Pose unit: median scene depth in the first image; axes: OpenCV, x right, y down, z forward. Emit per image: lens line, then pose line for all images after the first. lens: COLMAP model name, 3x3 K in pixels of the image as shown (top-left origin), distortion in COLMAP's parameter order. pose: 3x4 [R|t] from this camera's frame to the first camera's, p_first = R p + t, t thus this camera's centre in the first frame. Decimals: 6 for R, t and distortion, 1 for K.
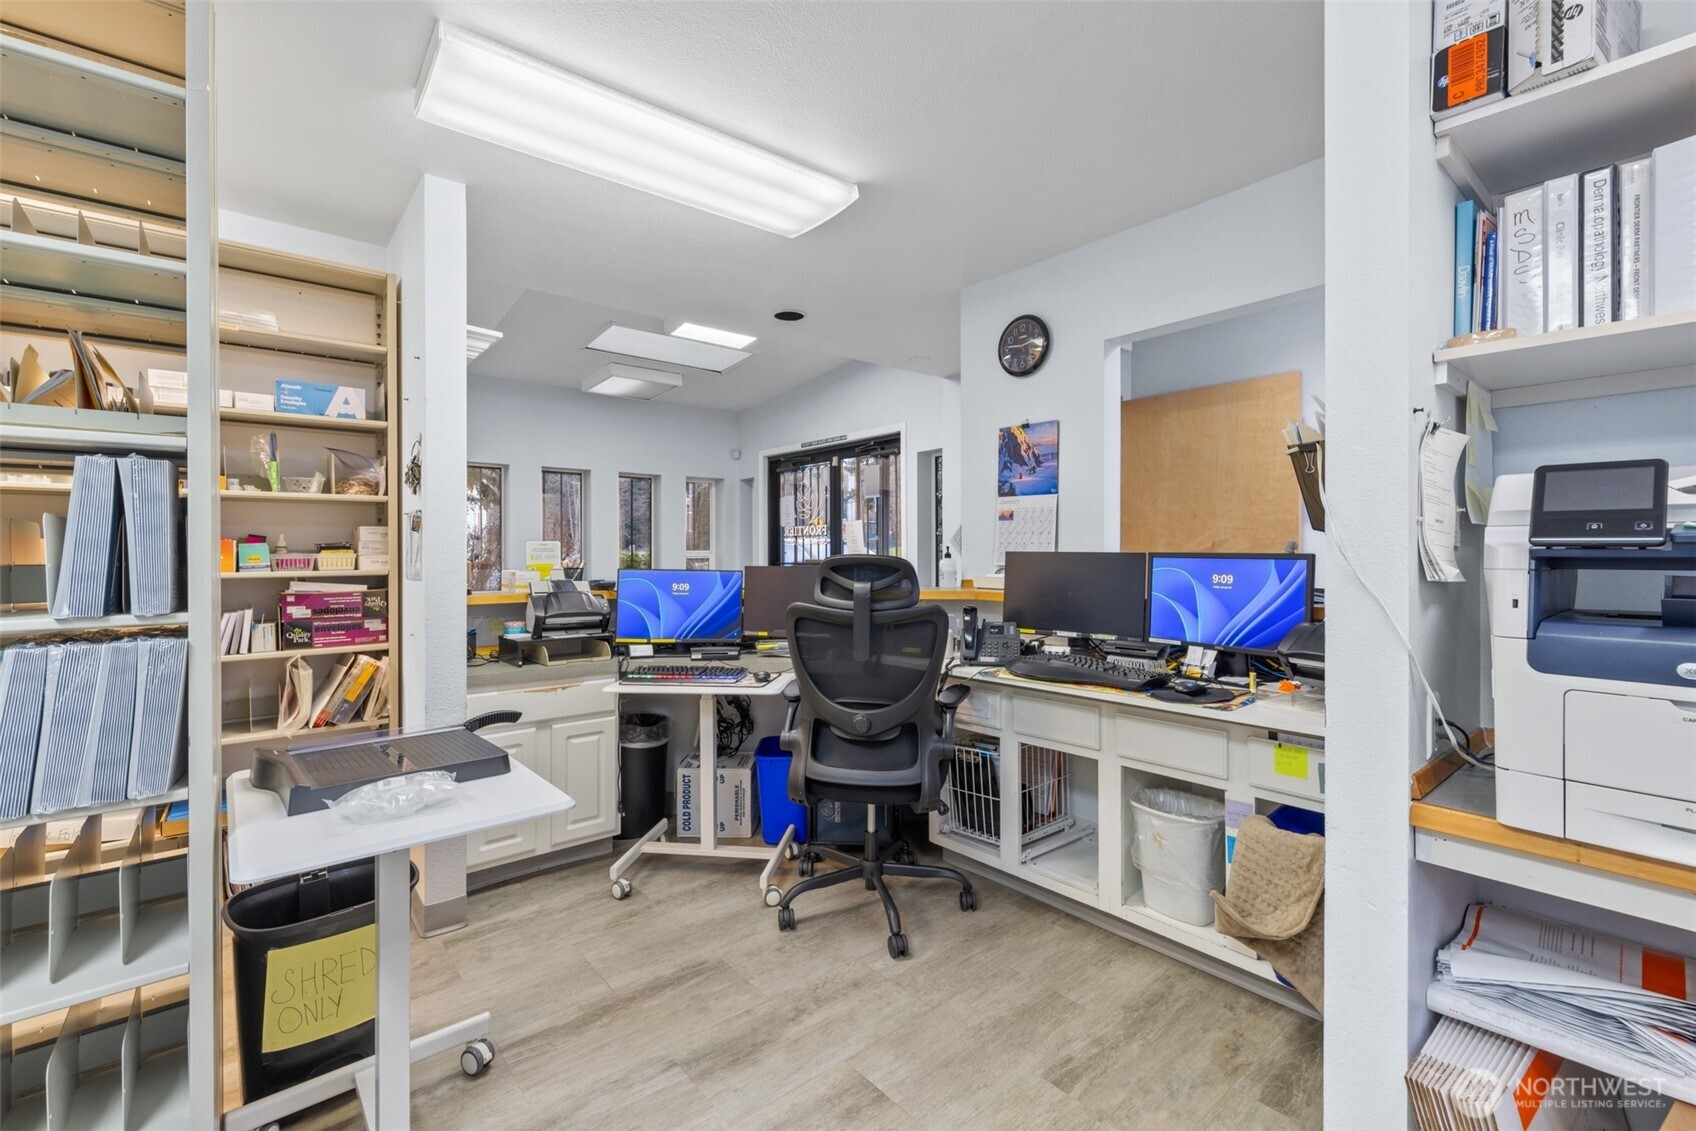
lens RADIAL K [[728.0, 0, 849.6], [0, 728.0, 552.3], [0, 0, 1]] dist [0.003659, 0.000624]
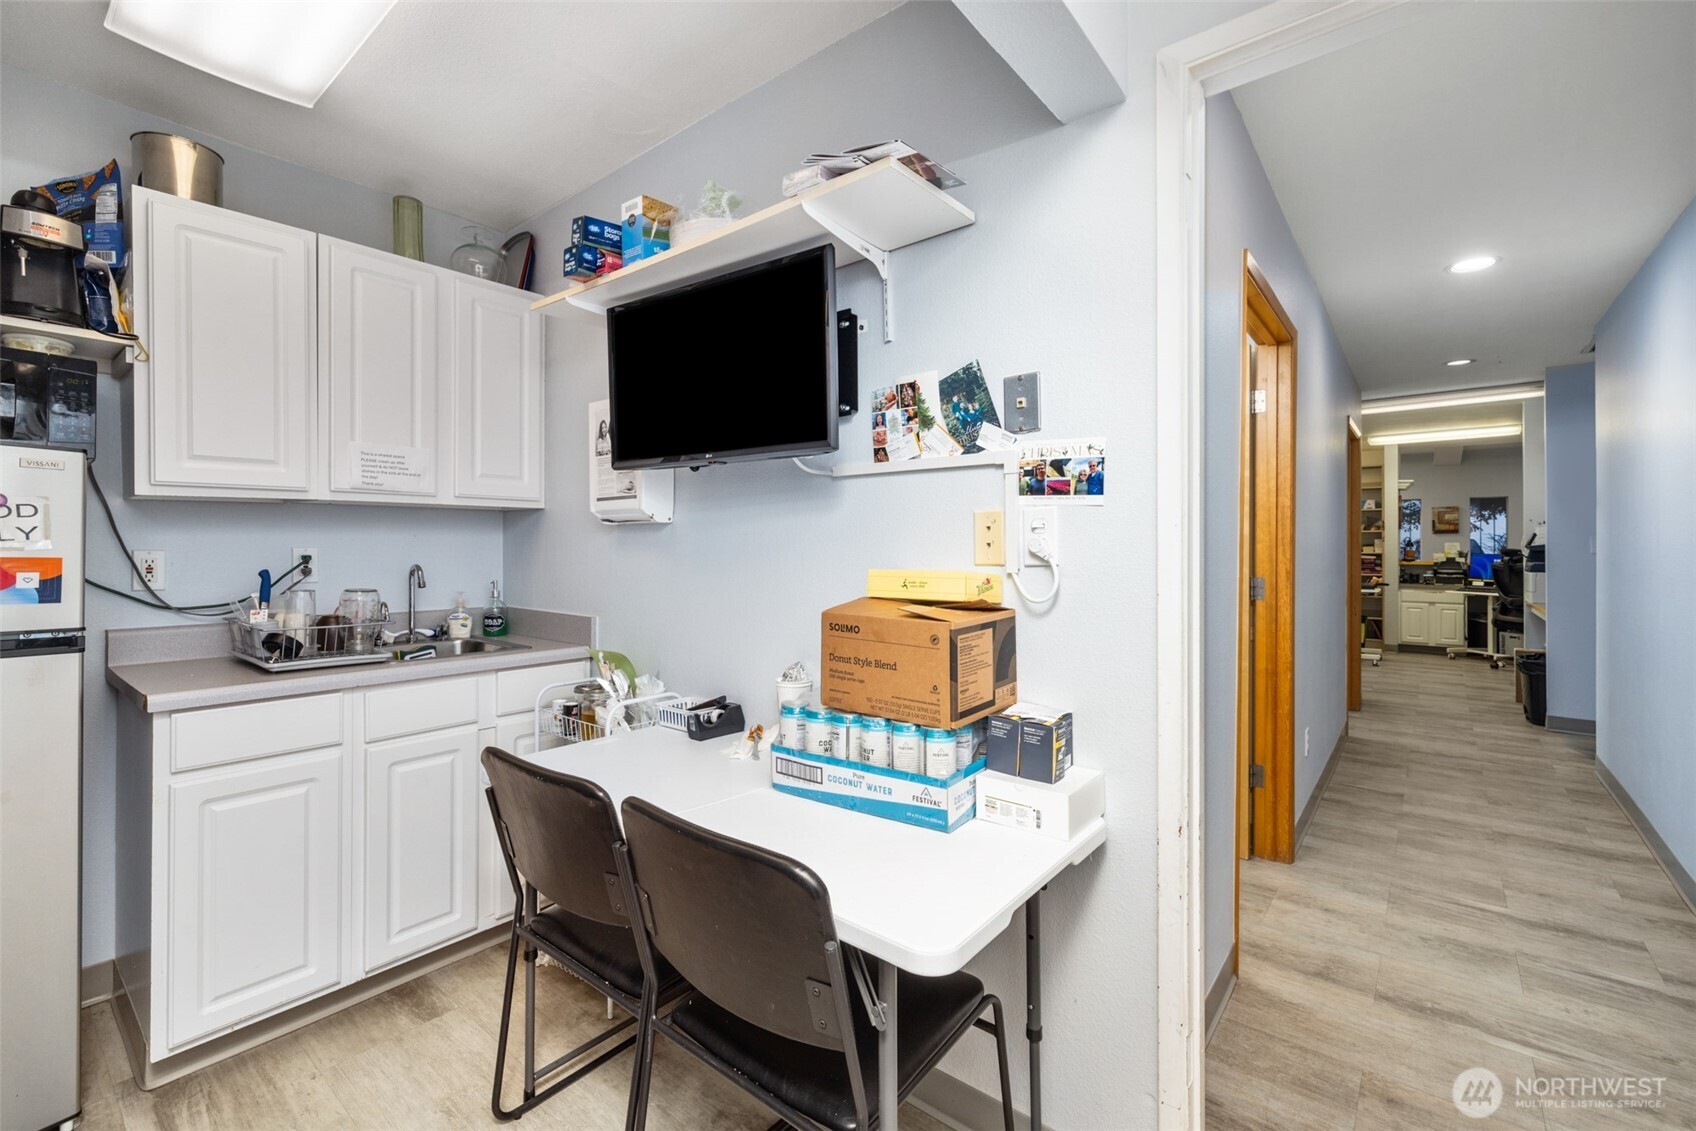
lens RADIAL K [[728.0, 0, 841.7], [0, 728.0, 551.9], [0, 0, 1]] dist [0.003659, 0.000624]
pose [[0.192372, 0.008211, -0.981288, 2.296283], [0.005110, 0.999943, 0.009369, -0.022988], [0.981309, -0.006816, 0.192319, -2.195797]]
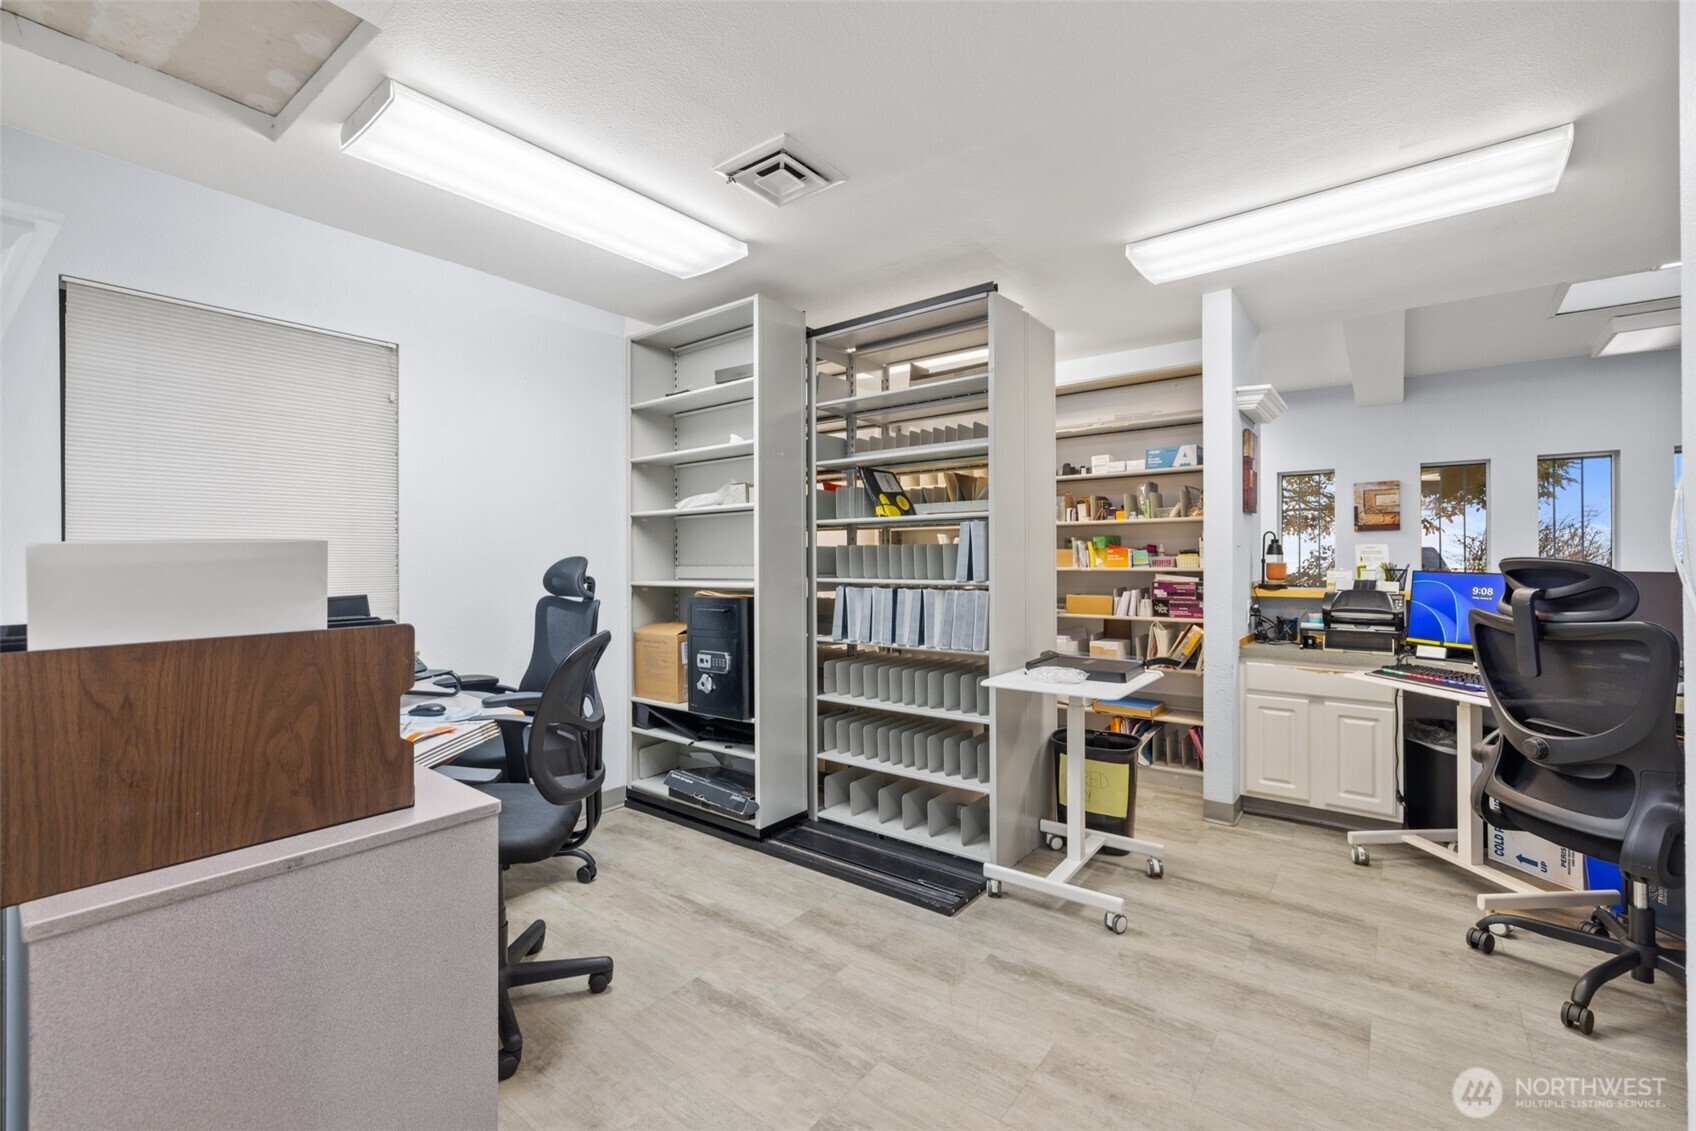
lens RADIAL K [[728.0, 0, 846.6], [0, 728.0, 561.8], [0, 0, 1]] dist [0.003659, 0.000624]
pose [[0.226068, 0.006908, -0.974087, 0.619204], [0.005101, 0.999953, 0.008275, -0.002992], [0.974098, -0.006840, 0.226022, -0.017937]]
